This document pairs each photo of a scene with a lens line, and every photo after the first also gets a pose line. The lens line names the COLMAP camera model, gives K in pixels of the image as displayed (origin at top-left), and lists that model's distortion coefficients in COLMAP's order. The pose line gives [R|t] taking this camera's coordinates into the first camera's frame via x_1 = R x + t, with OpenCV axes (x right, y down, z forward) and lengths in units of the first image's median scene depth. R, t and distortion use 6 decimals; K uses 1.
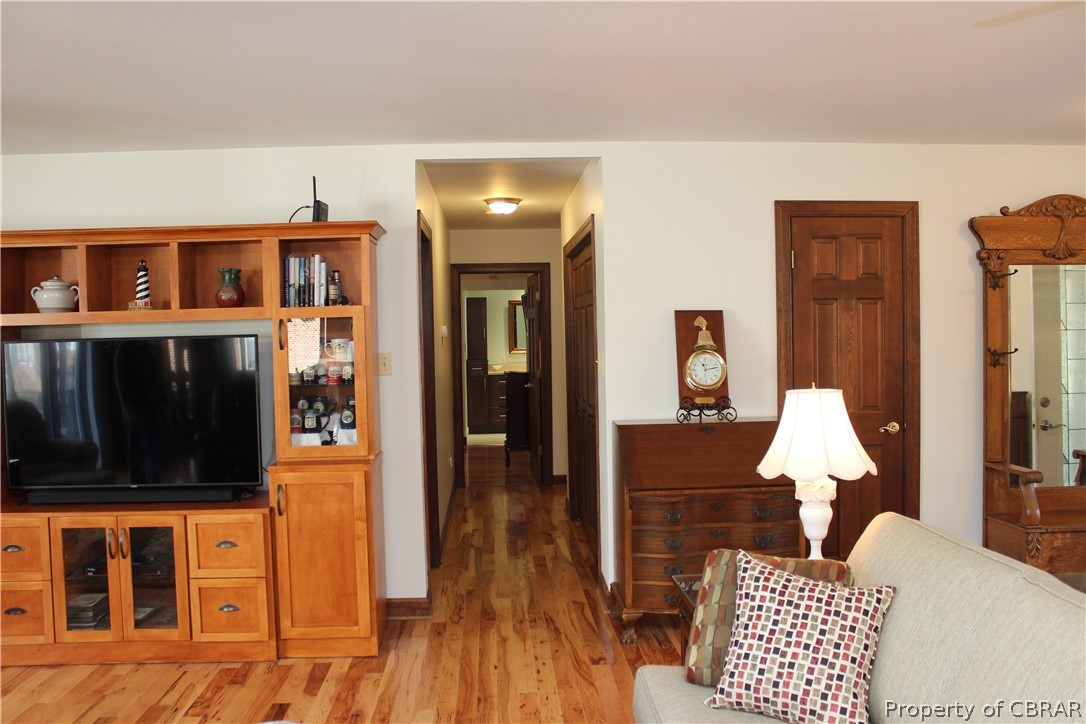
lens RADIAL K [[905.3, 0, 539.9], [0, 905.3, 361.7], [0, 0, 1]] dist [-0.168974, 0.151759]
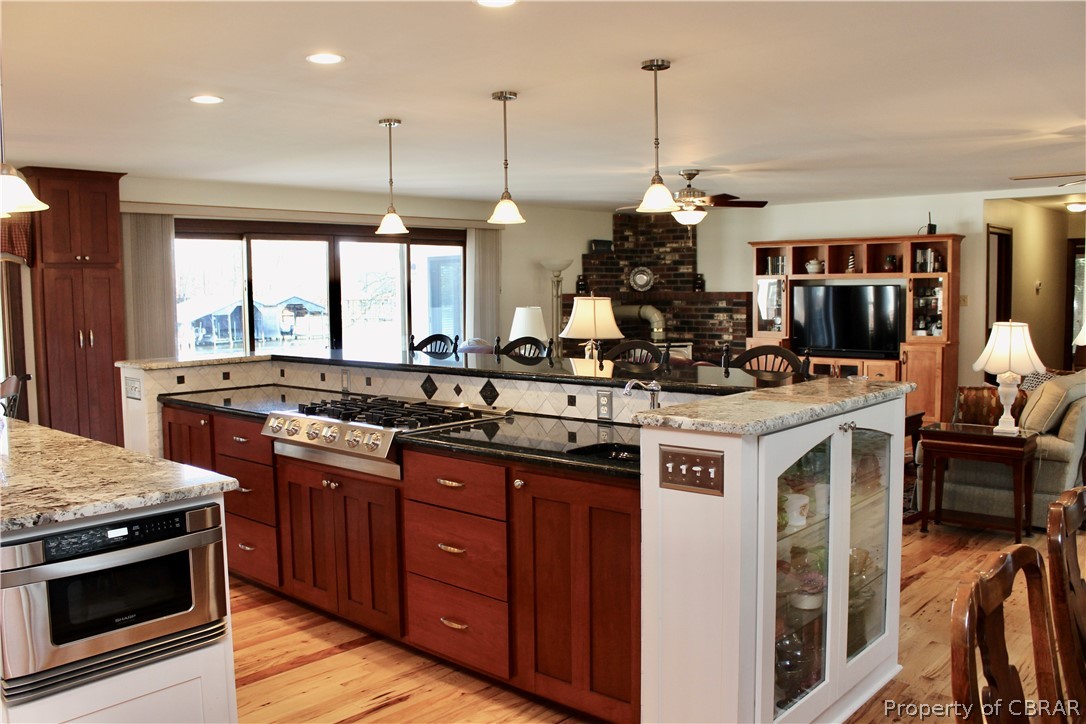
lens RADIAL K [[905.3, 0, 539.9], [0, 905.3, 361.7], [0, 0, 1]] dist [-0.168974, 0.151759]
pose [[0.700242, 0.067327, -0.710724, 0.636302], [-0.028066, 0.997370, 0.066829, 0.038799], [0.713354, -0.026850, 0.700290, -1.198770]]
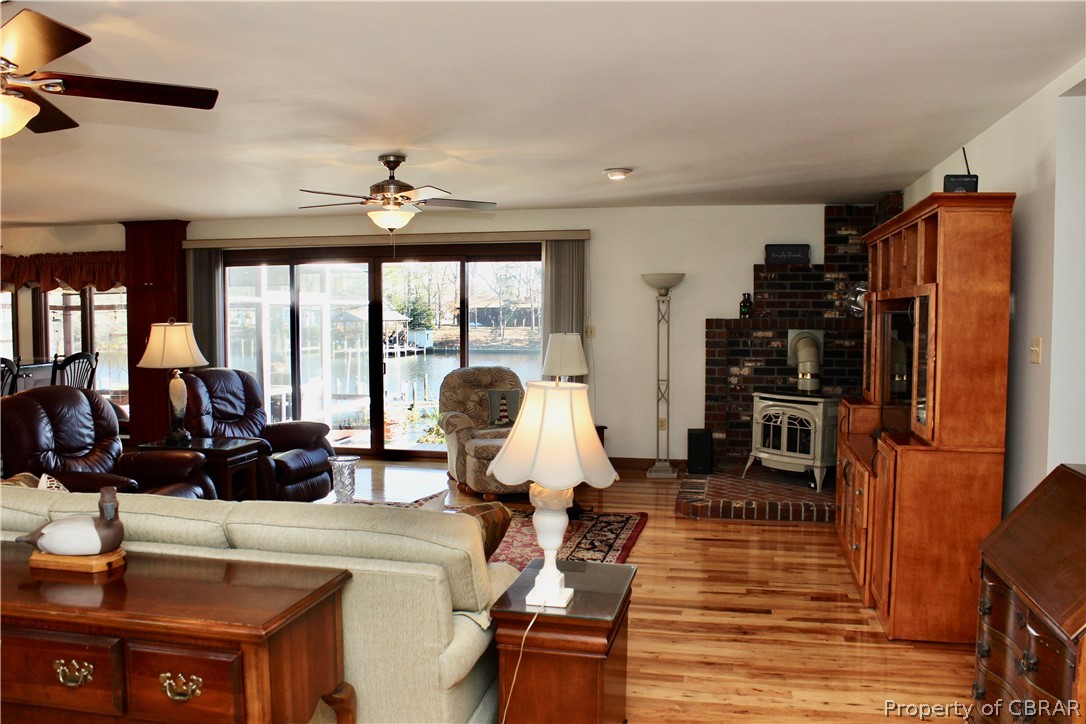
lens RADIAL K [[905.3, 0, 539.9], [0, 905.3, 361.7], [0, 0, 1]] dist [-0.168974, 0.151759]
pose [[-0.257446, 0.073621, -0.963484, 0.809494], [-0.032600, 0.995864, 0.084806, -0.044695], [0.965743, 0.053243, -0.253981, 0.831415]]
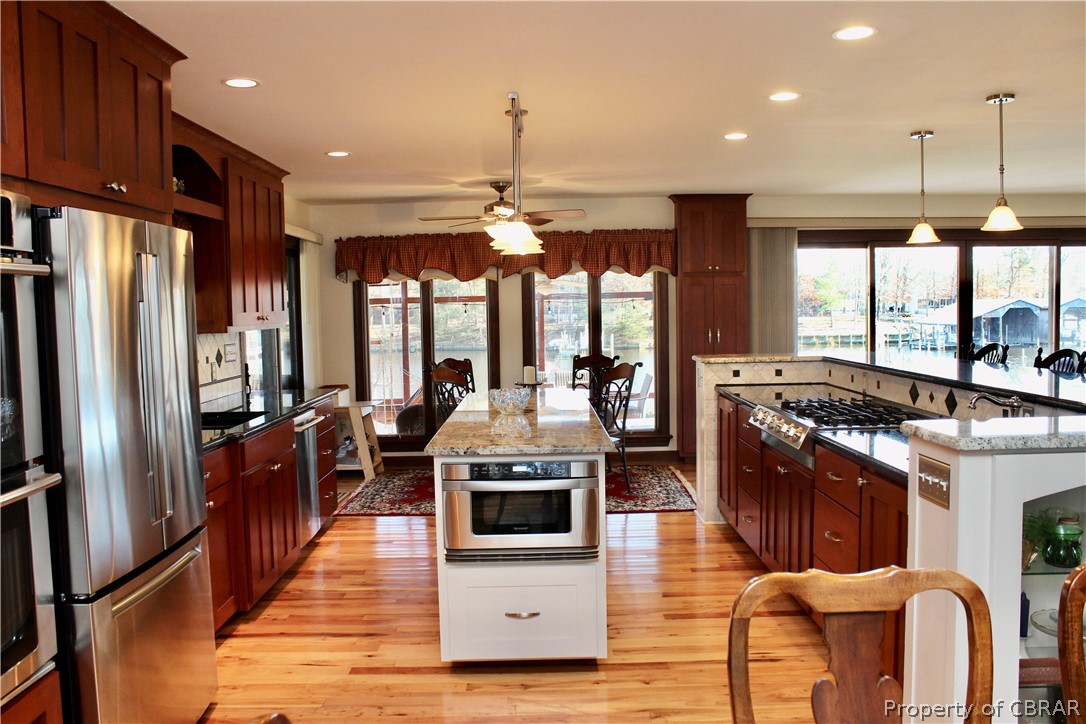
lens RADIAL K [[905.3, 0, 539.9], [0, 905.3, 361.7], [0, 0, 1]] dist [-0.168974, 0.151759]
pose [[-0.046173, 0.085070, -0.995305, 0.873134], [-0.018588, 0.996122, 0.086002, 0.021946], [0.998761, 0.022471, -0.044412, -0.959545]]
